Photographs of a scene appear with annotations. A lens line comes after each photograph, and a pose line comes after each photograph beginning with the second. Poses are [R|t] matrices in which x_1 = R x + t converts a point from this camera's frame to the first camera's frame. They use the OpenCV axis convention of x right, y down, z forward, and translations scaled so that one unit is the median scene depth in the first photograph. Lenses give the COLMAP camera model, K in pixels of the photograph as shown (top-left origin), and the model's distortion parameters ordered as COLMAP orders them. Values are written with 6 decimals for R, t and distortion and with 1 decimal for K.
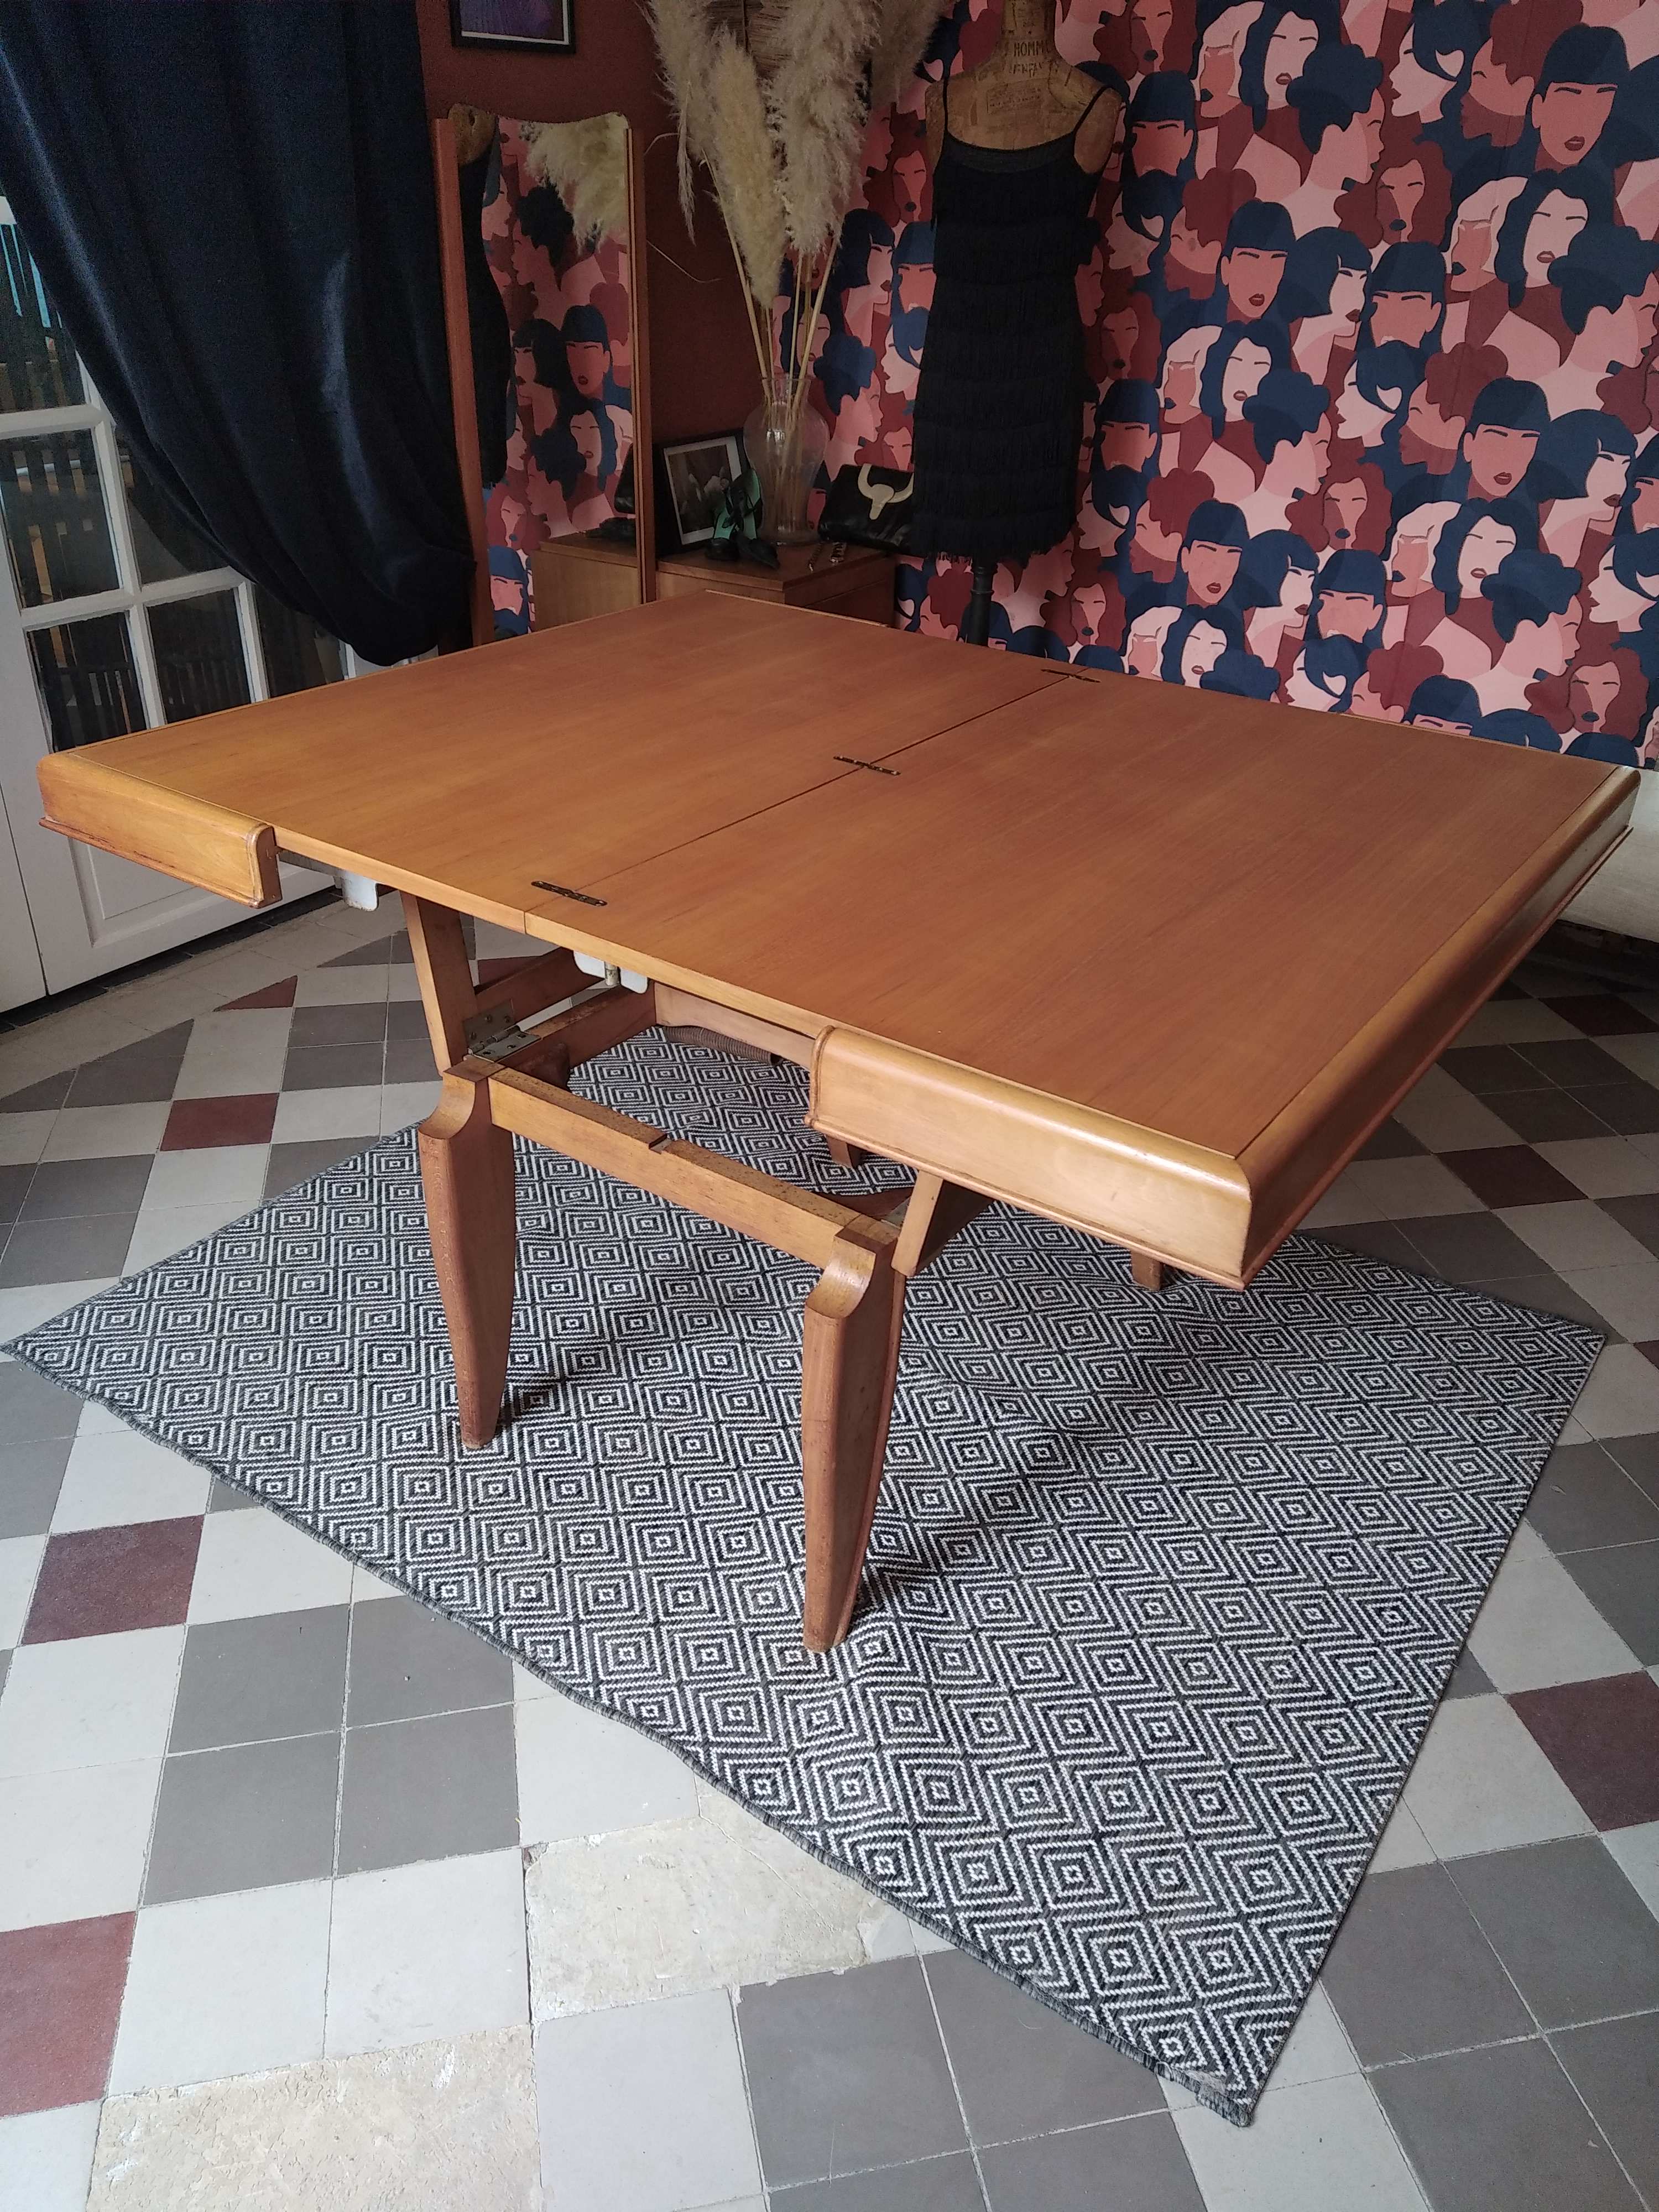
lens RADIAL K [[1549.1, 0, 811.5], [0, 1549.1, 1114.2], [0, 0, 1]] dist [-0.003636, -0.003904]
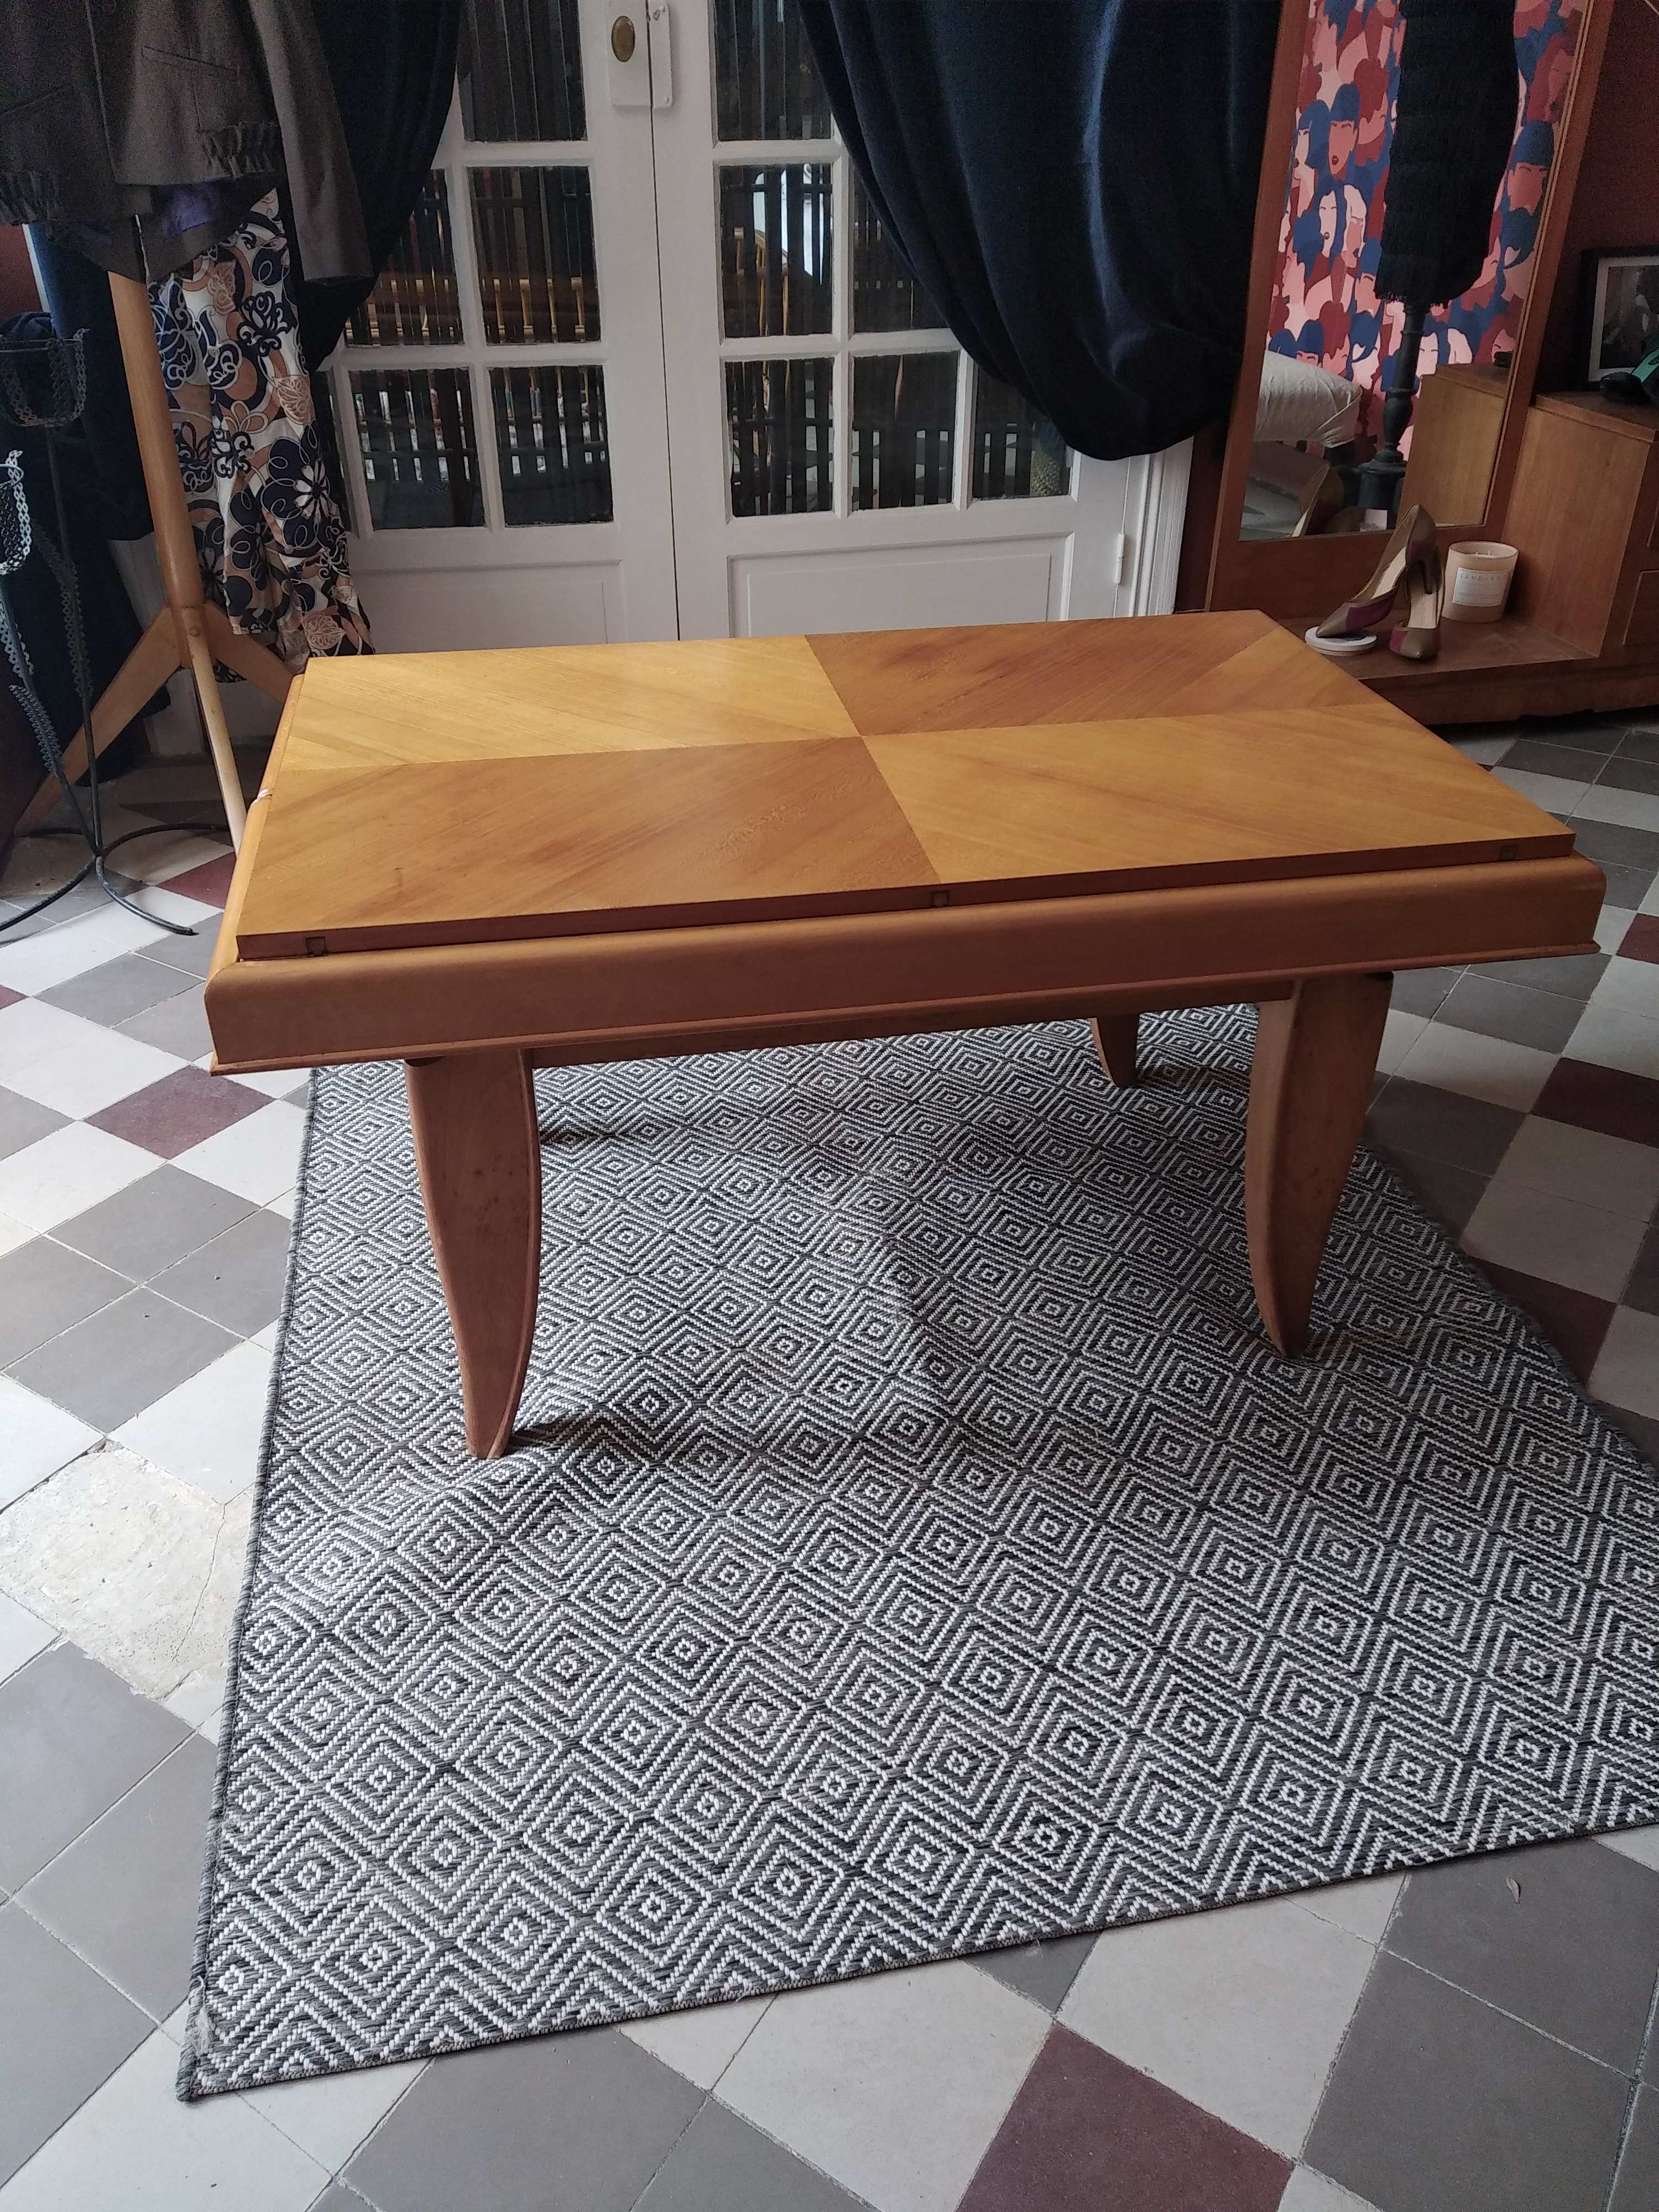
lens RADIAL K [[1600.0, 0, 849.8], [0, 1600.0, 1097.9], [0, 0, 1]] dist [0.014022, 0.001224]
pose [[0.727908, 0.358551, -0.584458, 0.631124], [-0.340667, 0.928850, 0.145547, -0.053300], [0.595059, 0.093161, 0.798264, 0.368021]]
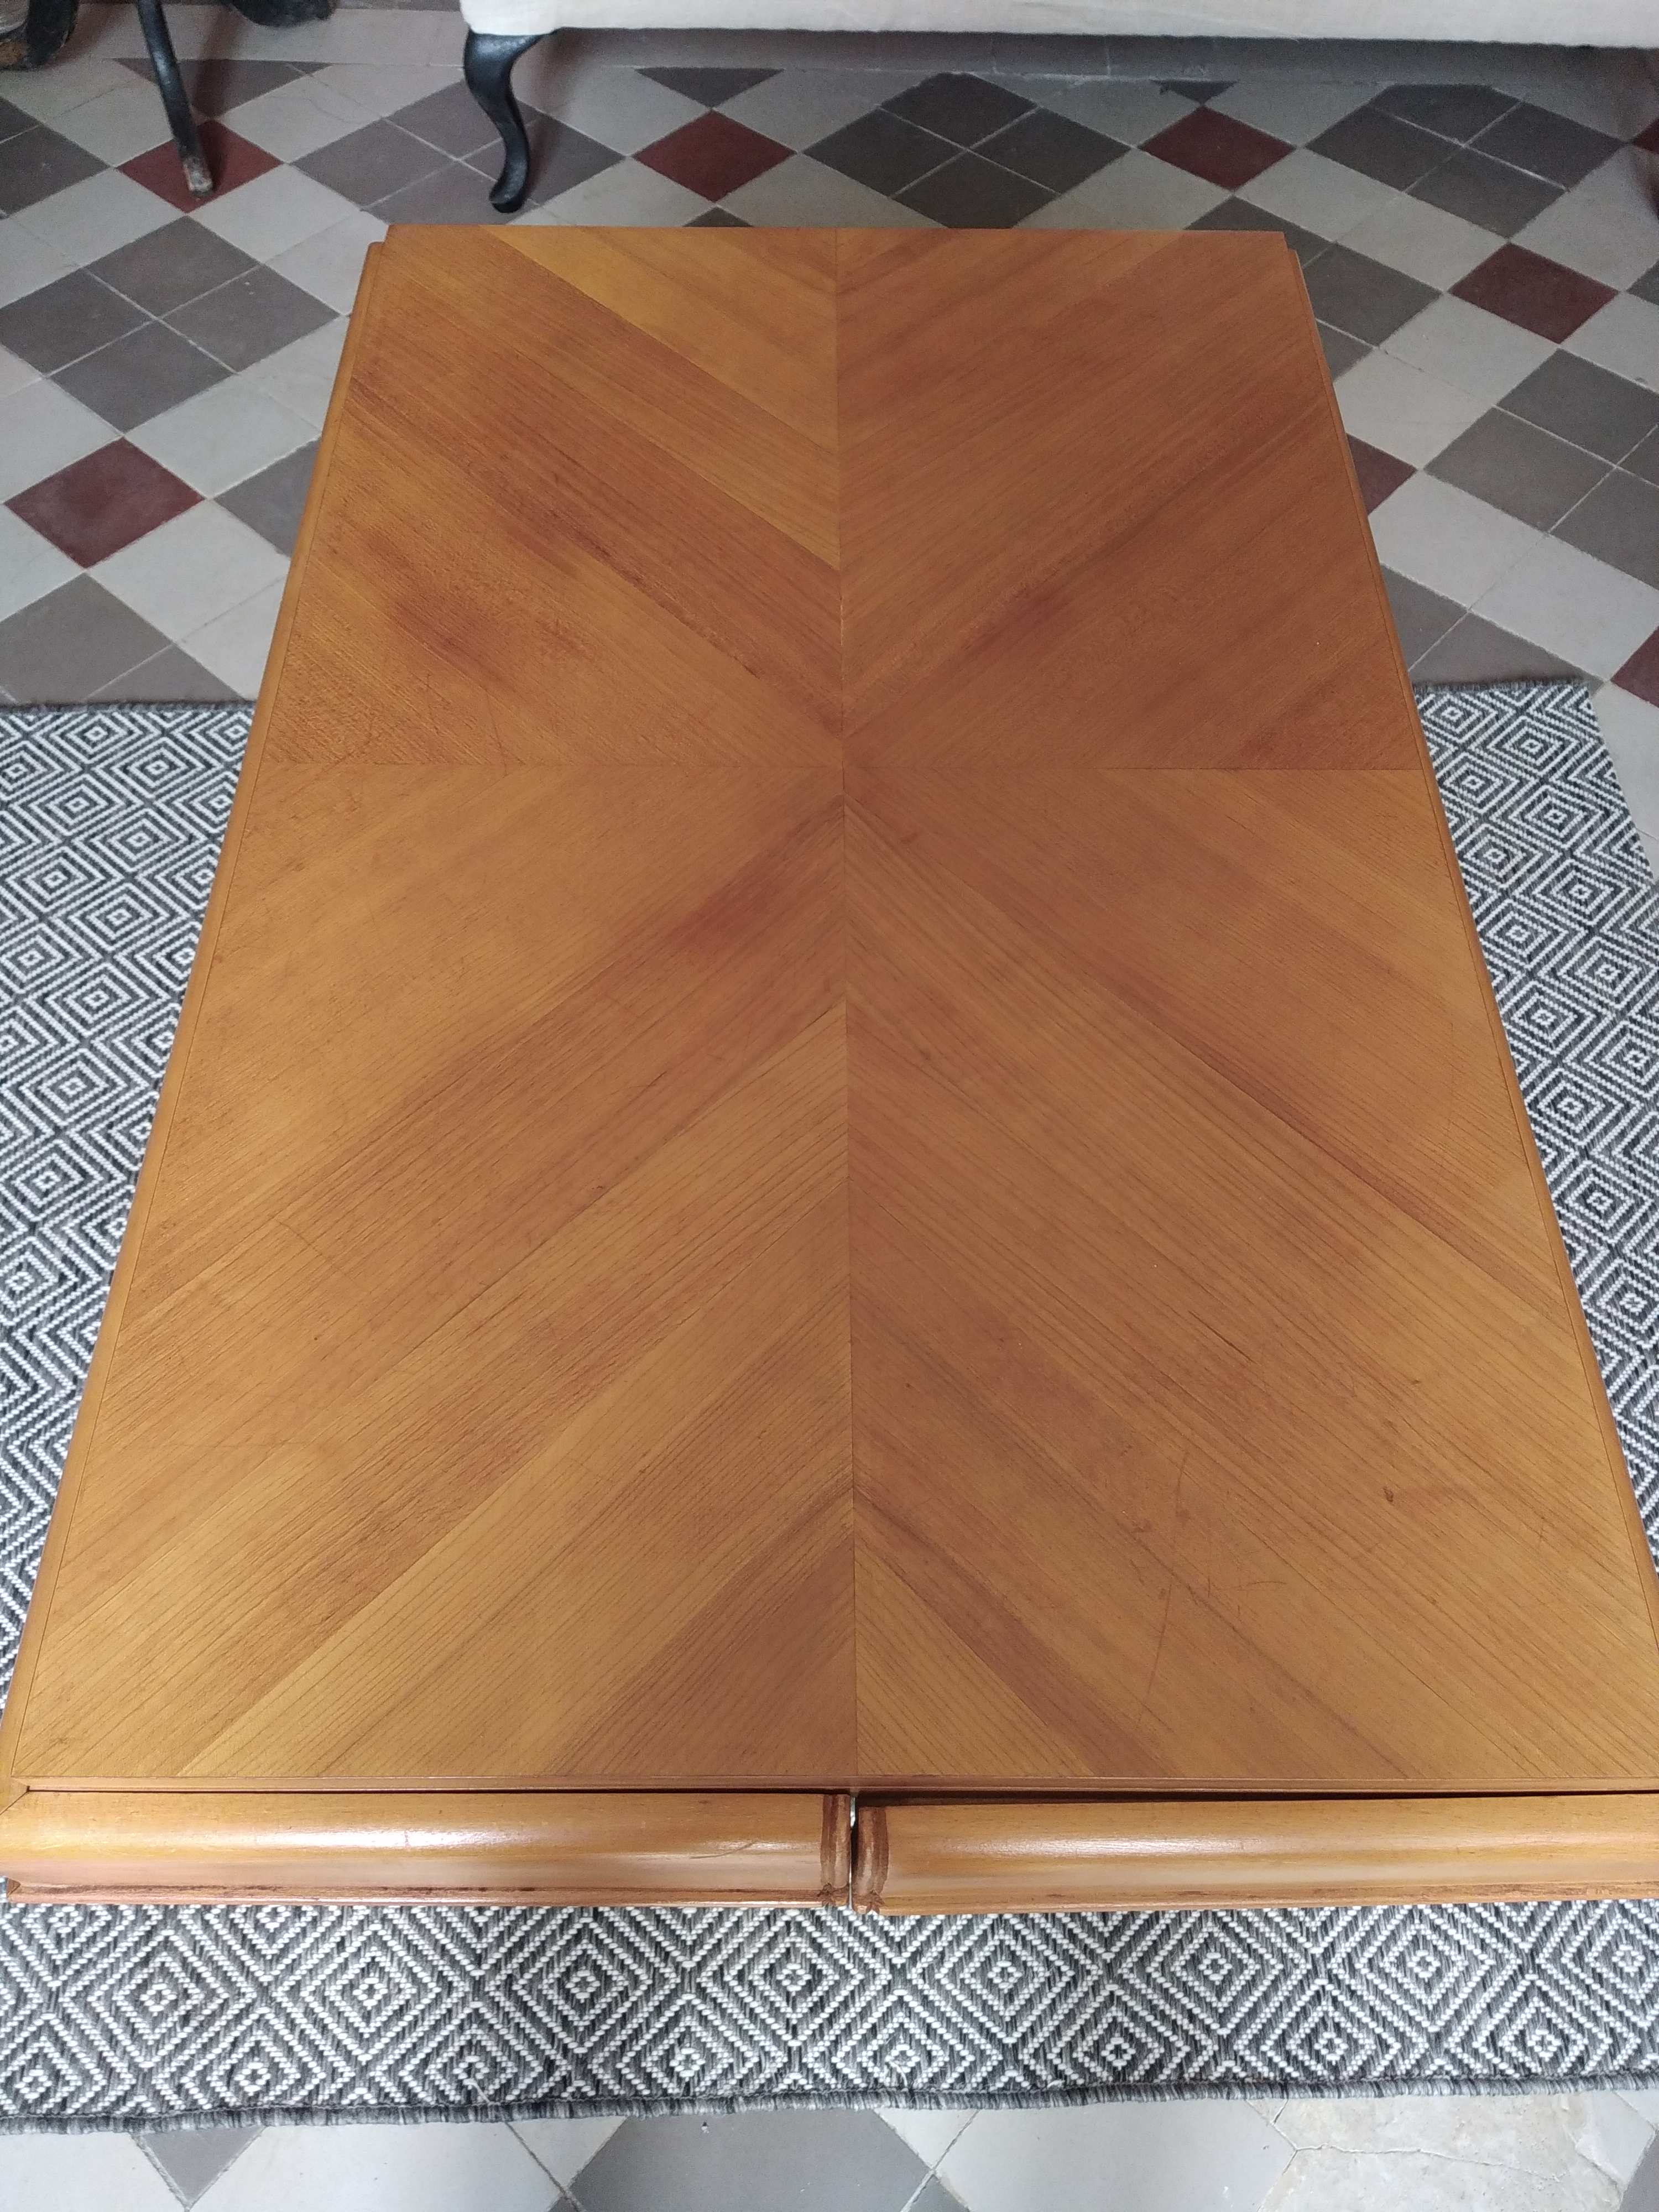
lens RADIAL K [[1549.8, 0, 723.4], [0, 1549.8, 1101.1], [0, 0, 1]] dist [-0.034328, 0.000241]
pose [[0.811647, -0.501774, 0.299084, -0.221938], [0.301064, 0.798088, 0.521934, -0.306945], [-0.500589, -0.333583, 0.798832, 0.668809]]
